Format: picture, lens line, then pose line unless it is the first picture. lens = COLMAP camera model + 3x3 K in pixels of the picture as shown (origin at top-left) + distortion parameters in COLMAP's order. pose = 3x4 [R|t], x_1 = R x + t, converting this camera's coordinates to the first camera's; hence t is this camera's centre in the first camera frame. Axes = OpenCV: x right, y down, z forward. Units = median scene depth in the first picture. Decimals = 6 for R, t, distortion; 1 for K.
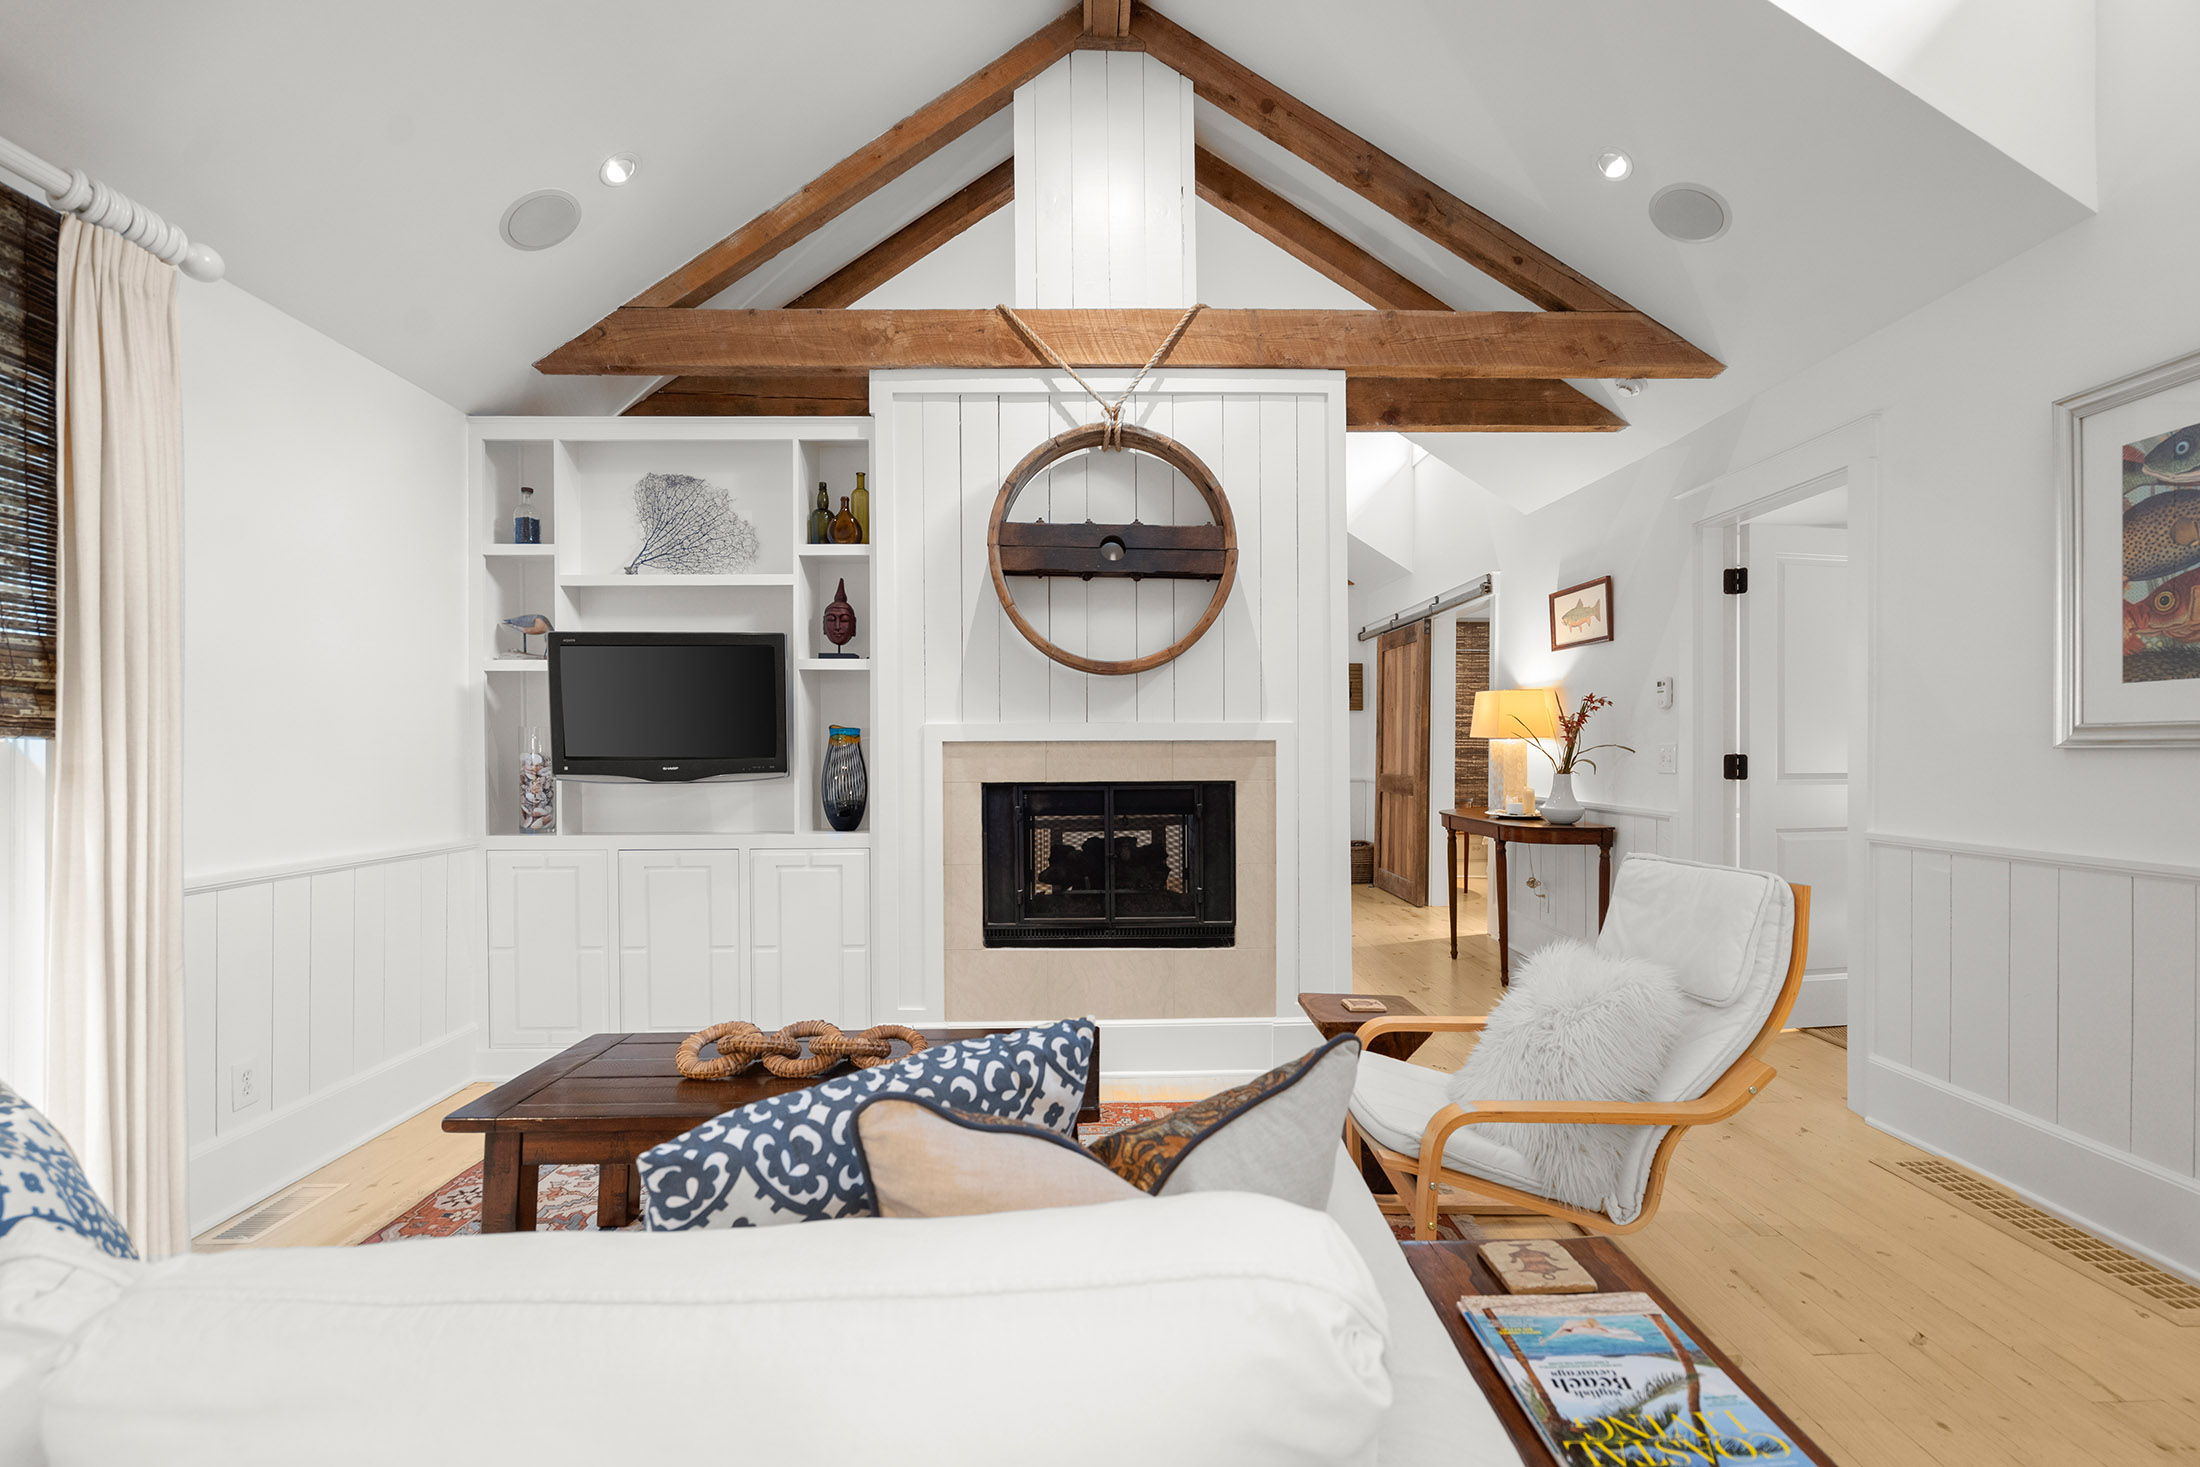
lens RADIAL K [[998.6, 0, 1094.7], [0, 998.6, 756.1], [0, 0, 1]] dist [-0.006218, 0.002693]
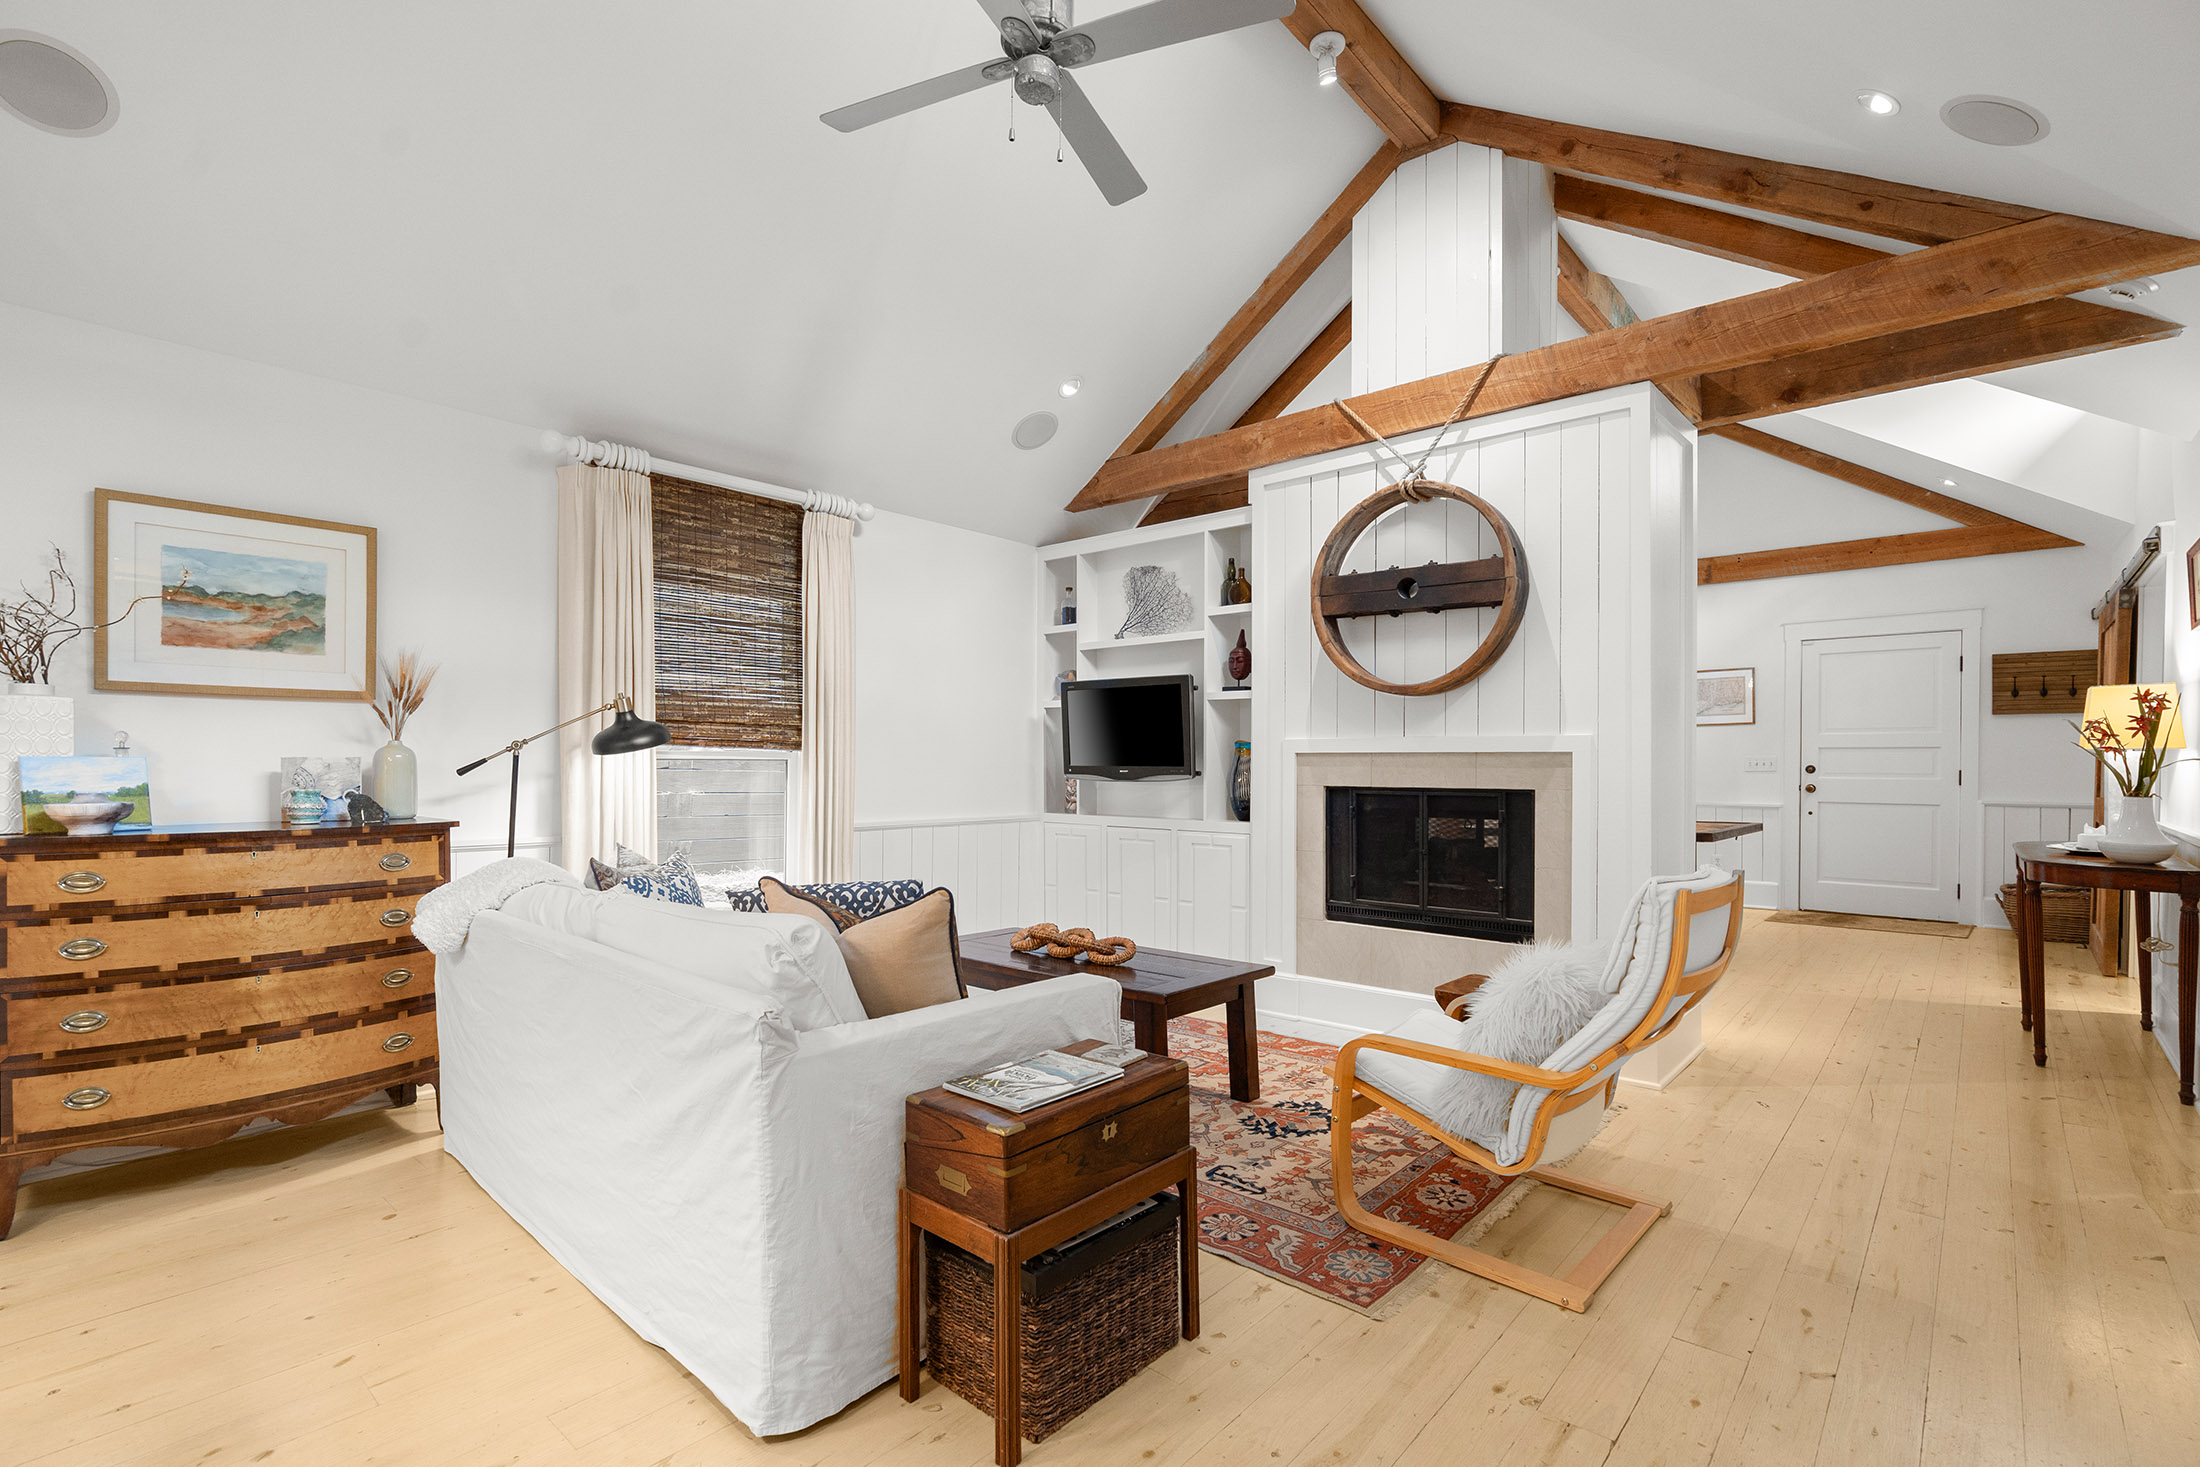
lens RADIAL K [[998.6, 0, 1113.7], [0, 998.6, 766.7], [0, 0, 1]] dist [-0.006218, 0.002693]
pose [[0.740643, 0.009714, -0.671829, 0.532972], [-0.011419, 0.999933, 0.001869, 0.003072], [0.671802, 0.006287, 0.740704, -0.094382]]
